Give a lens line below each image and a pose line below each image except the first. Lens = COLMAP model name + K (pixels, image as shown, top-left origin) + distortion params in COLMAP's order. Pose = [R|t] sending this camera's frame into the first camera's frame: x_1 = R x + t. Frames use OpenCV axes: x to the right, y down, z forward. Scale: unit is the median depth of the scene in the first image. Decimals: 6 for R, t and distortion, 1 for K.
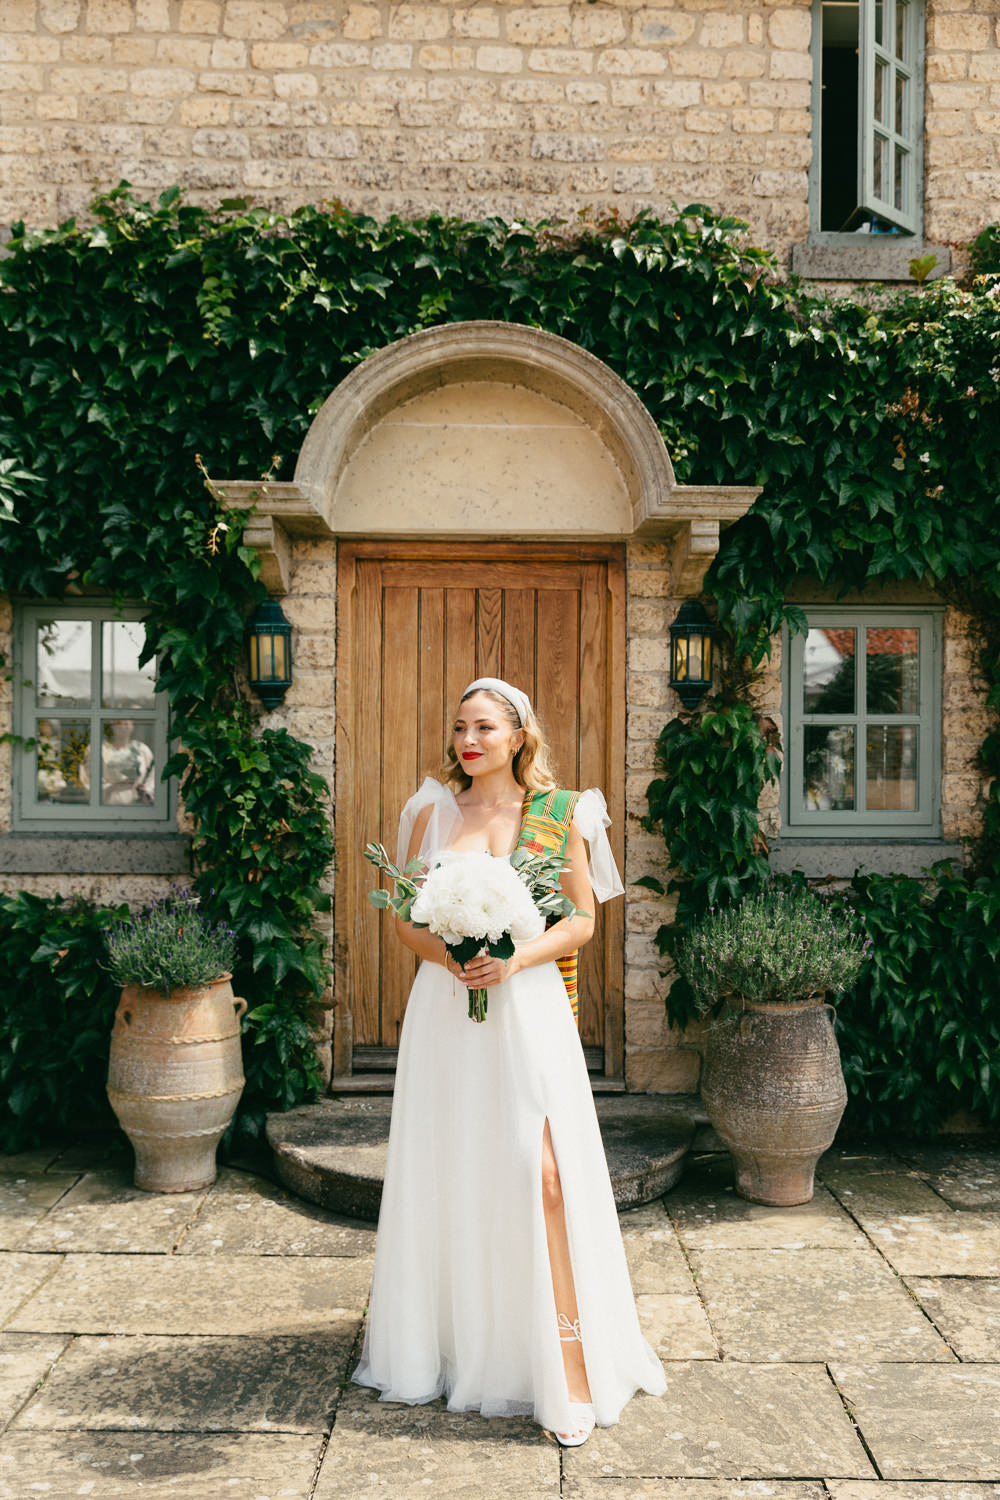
lens RADIAL K [[1384.1, 0, 500.0], [0, 1384.1, 750.0], [0, 0, 1]] dist [0.002681, 0.005595]
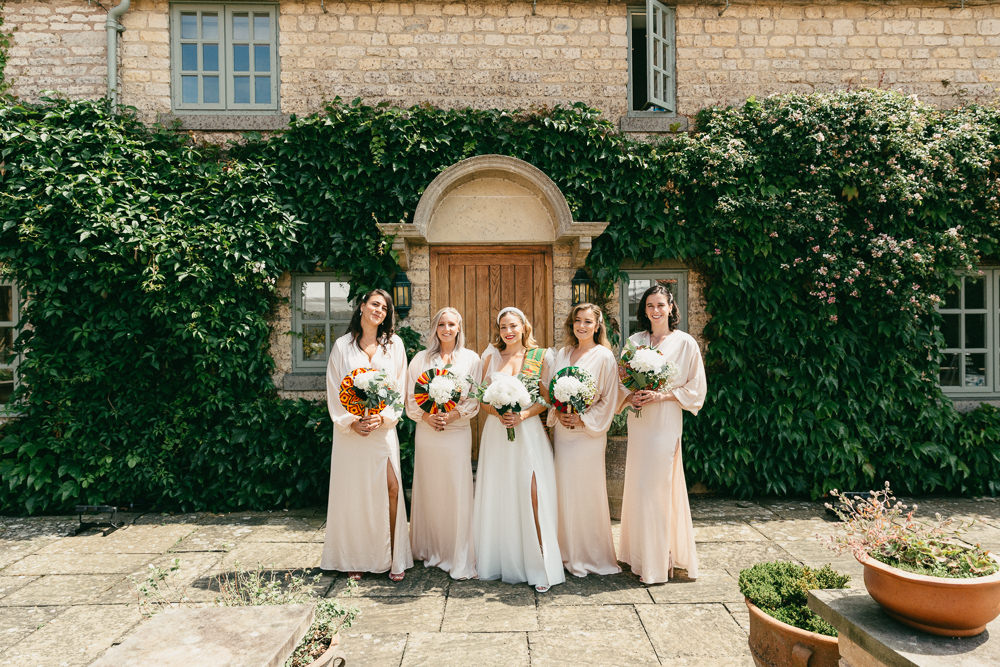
lens RADIAL K [[735.9, 0, 500.0], [0, 735.9, 333.5], [0, 0, 1]] dist [-0.001362, -0.000504]
pose [[0.999597, -0.018389, 0.021629, -0.028462], [0.018315, 0.999826, 0.003576, -0.005393], [-0.021691, -0.003178, 0.999760, -0.254624]]
